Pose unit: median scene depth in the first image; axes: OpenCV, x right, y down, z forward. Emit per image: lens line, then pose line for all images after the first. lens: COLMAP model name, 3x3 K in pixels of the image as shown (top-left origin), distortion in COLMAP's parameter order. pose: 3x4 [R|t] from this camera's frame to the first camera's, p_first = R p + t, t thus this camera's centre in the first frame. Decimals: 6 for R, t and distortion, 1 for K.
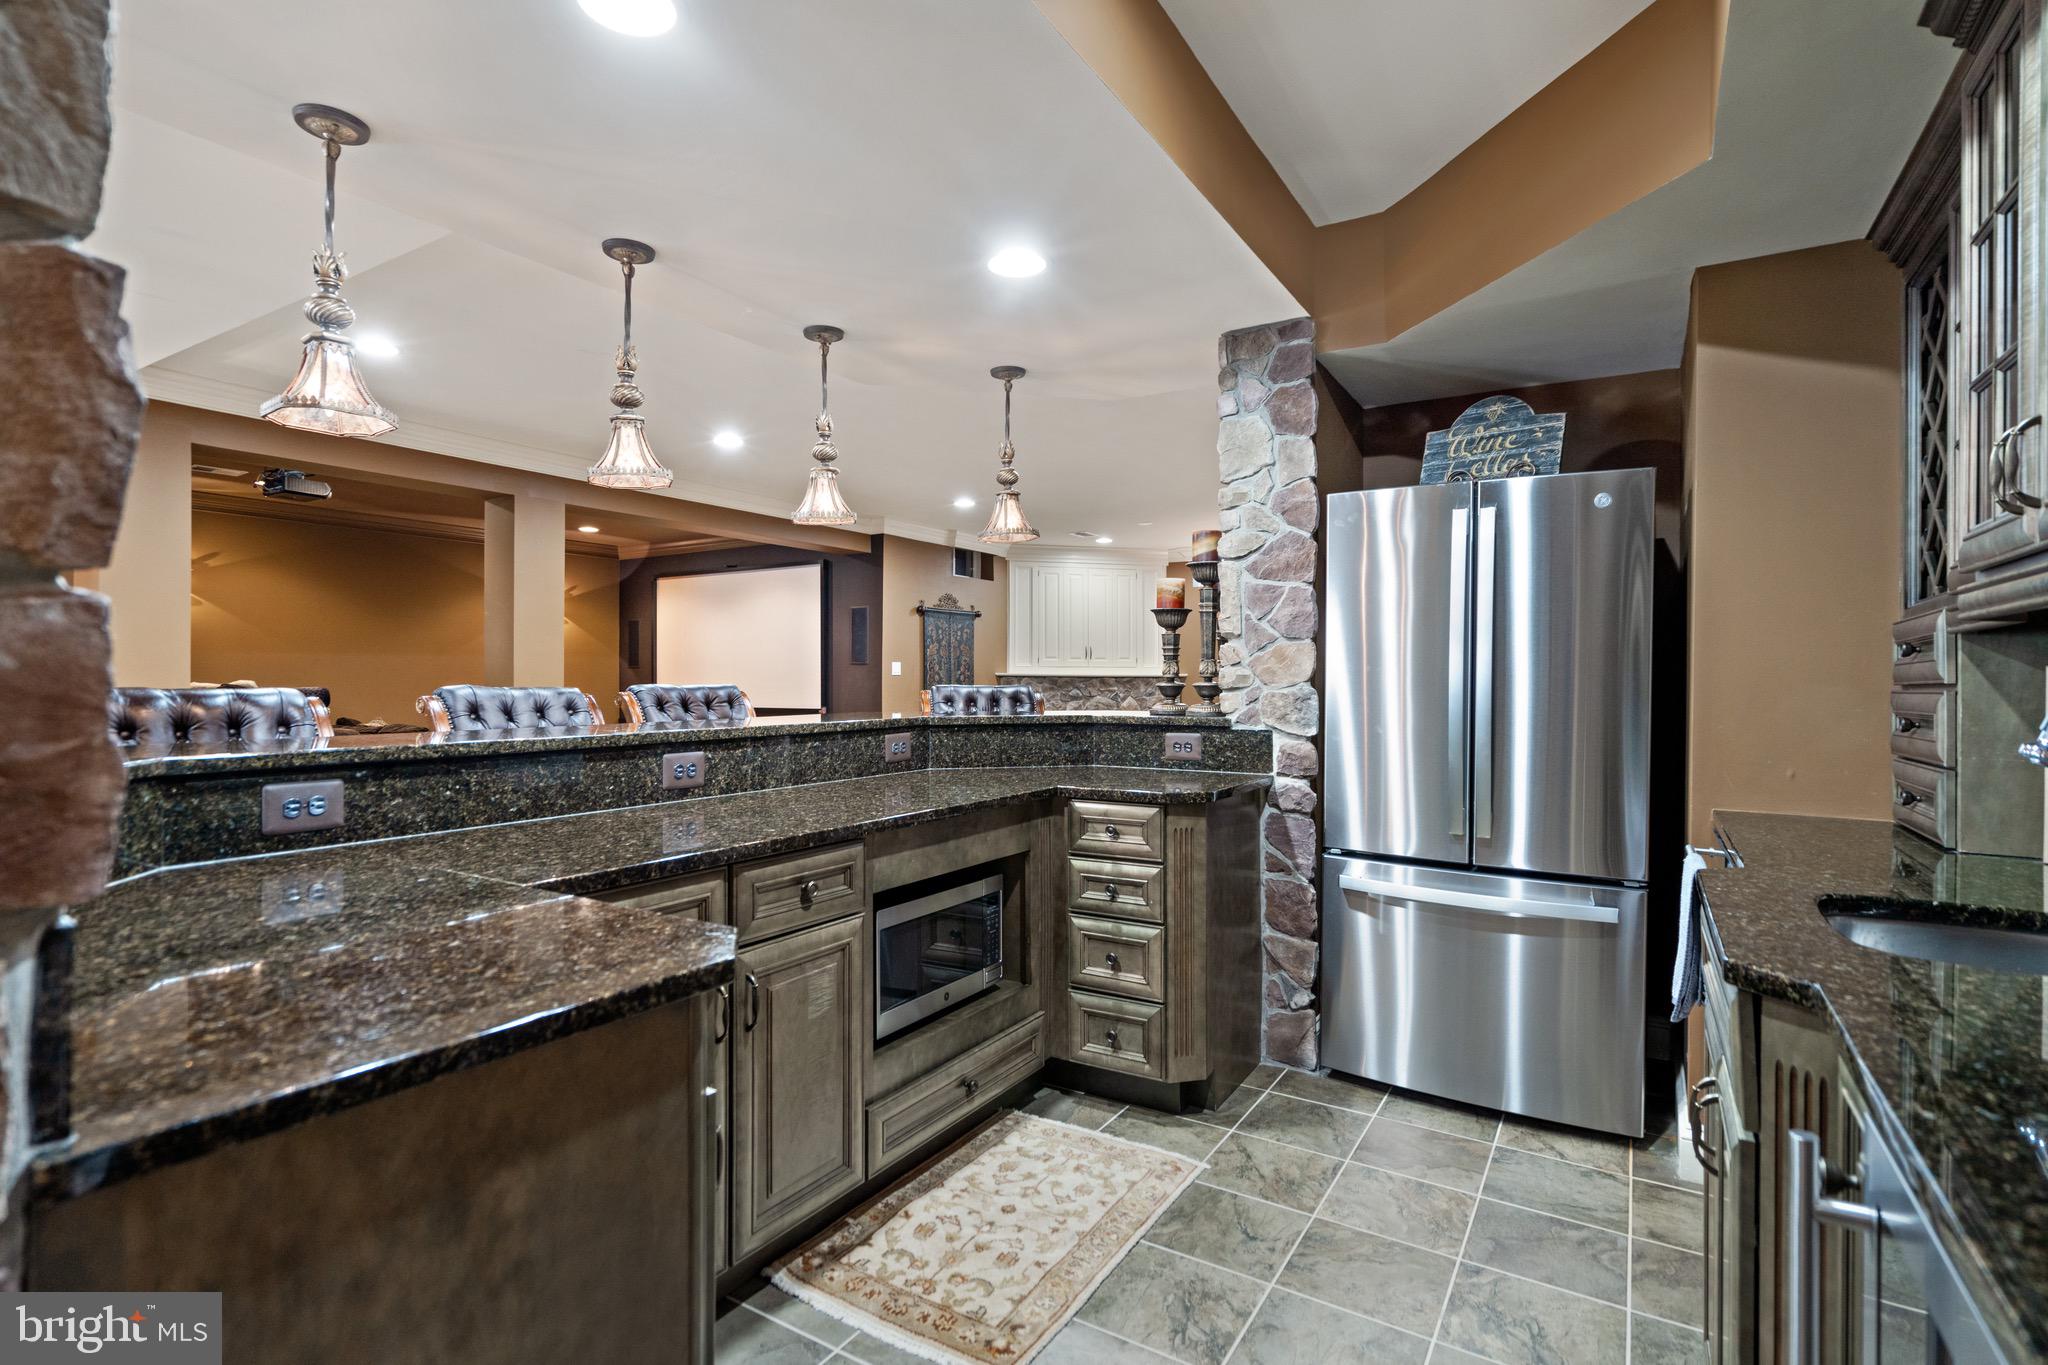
lens RADIAL K [[980.0, 0, 1032.4], [0, 980.0, 686.4], [0, 0, 1]] dist [-0.000657, 0.002141]
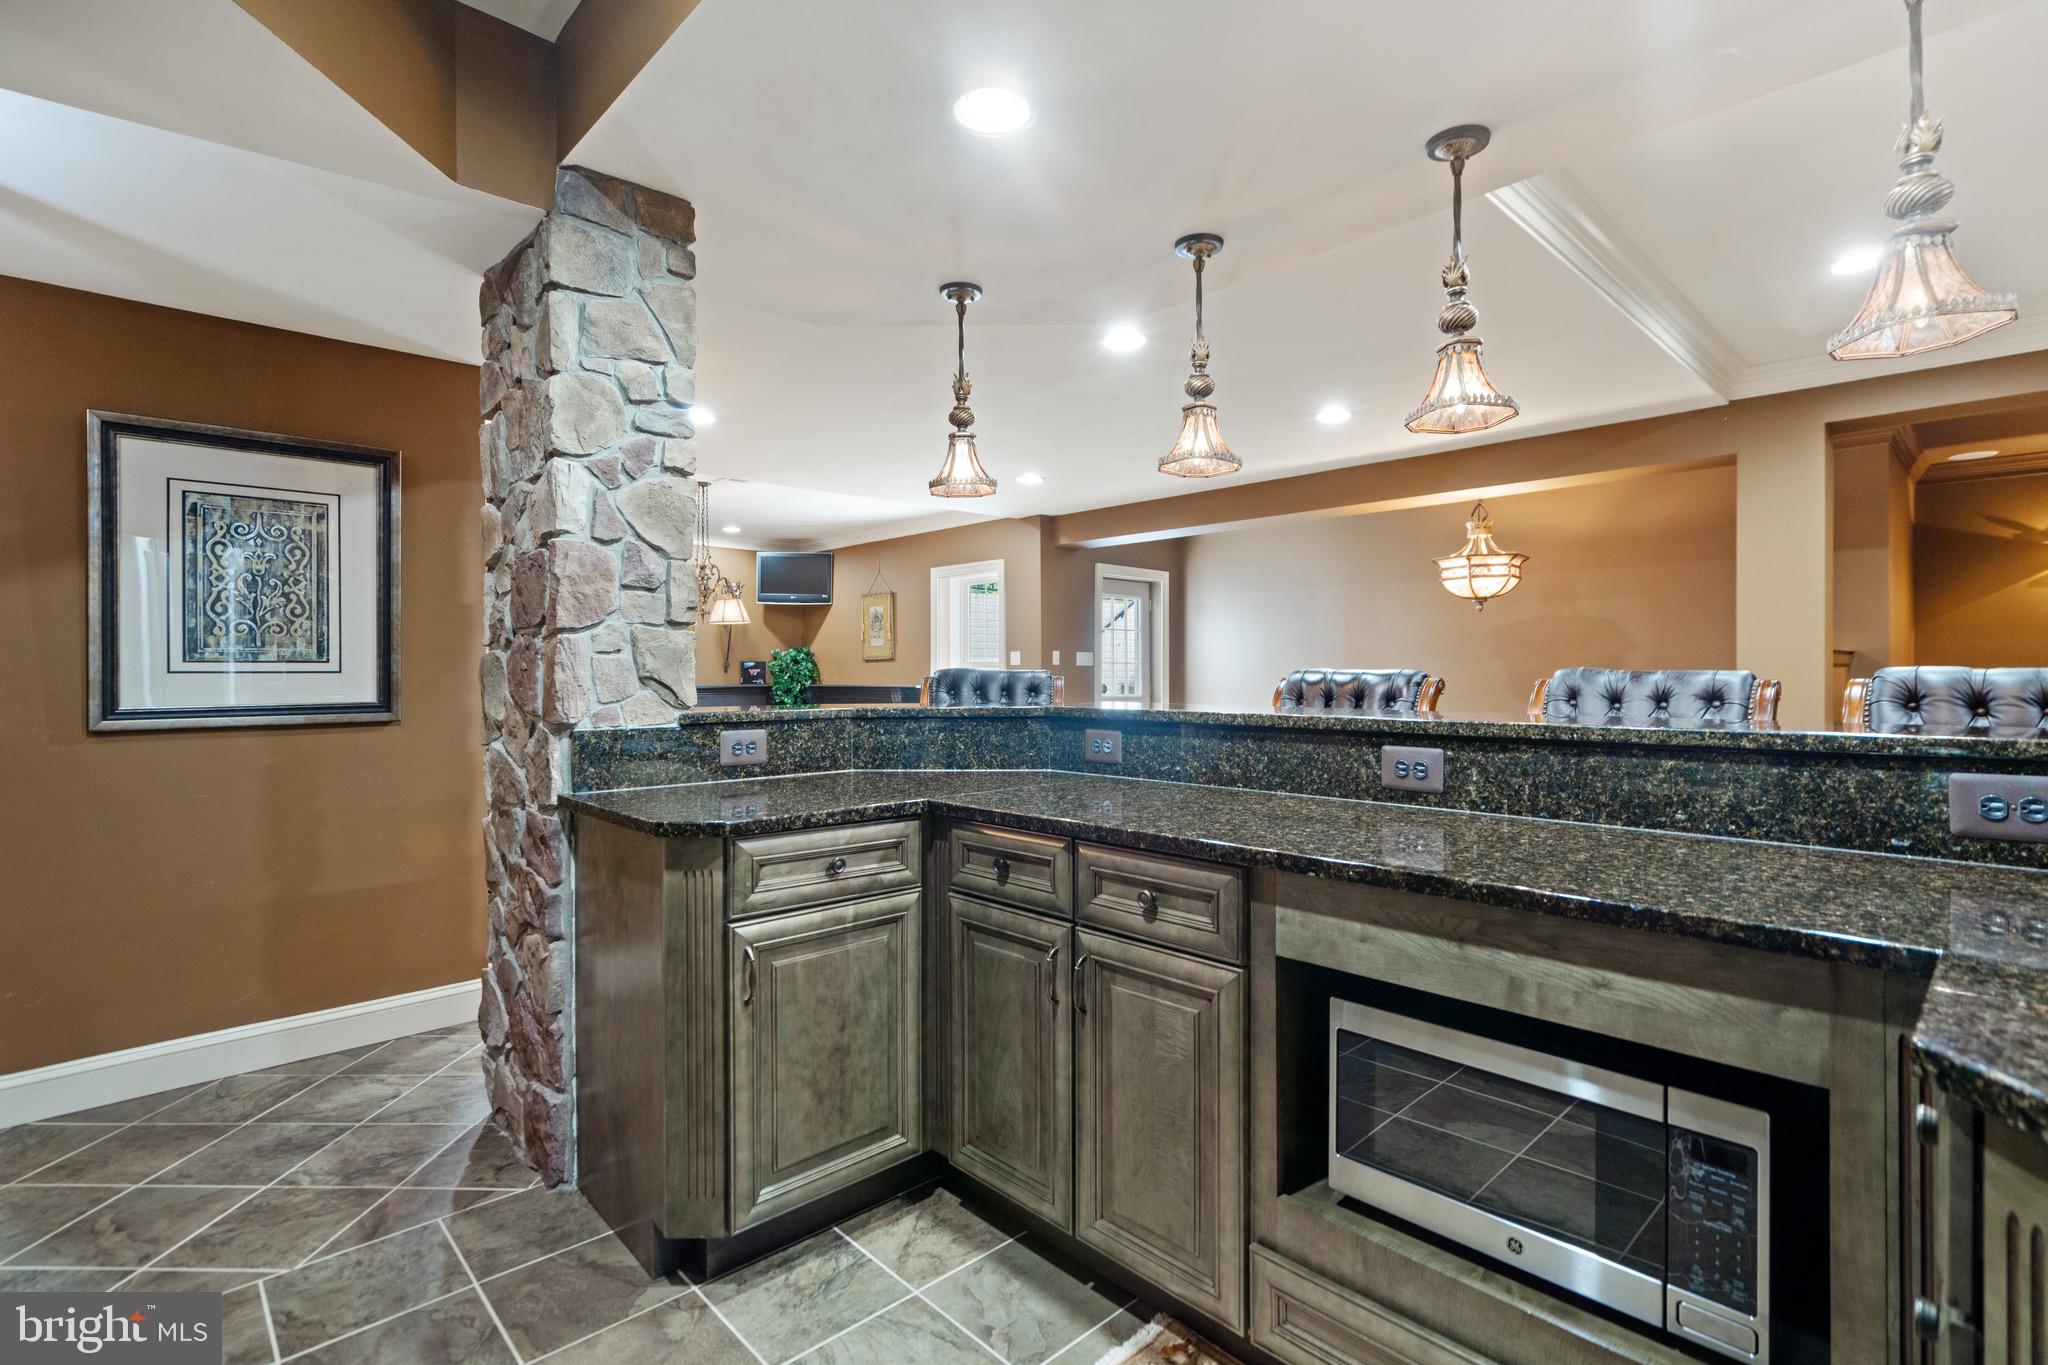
lens RADIAL K [[953.5, 0, 1024.2], [0, 953.5, 667.3], [0, 0, 1]] dist [0.001006, 0.001077]
pose [[-0.243097, 0.002305, -0.969999, 0.479412], [-0.002191, 0.999993, 0.002925, -0.000276], [0.970000, 0.002837, -0.243090, 0.859802]]
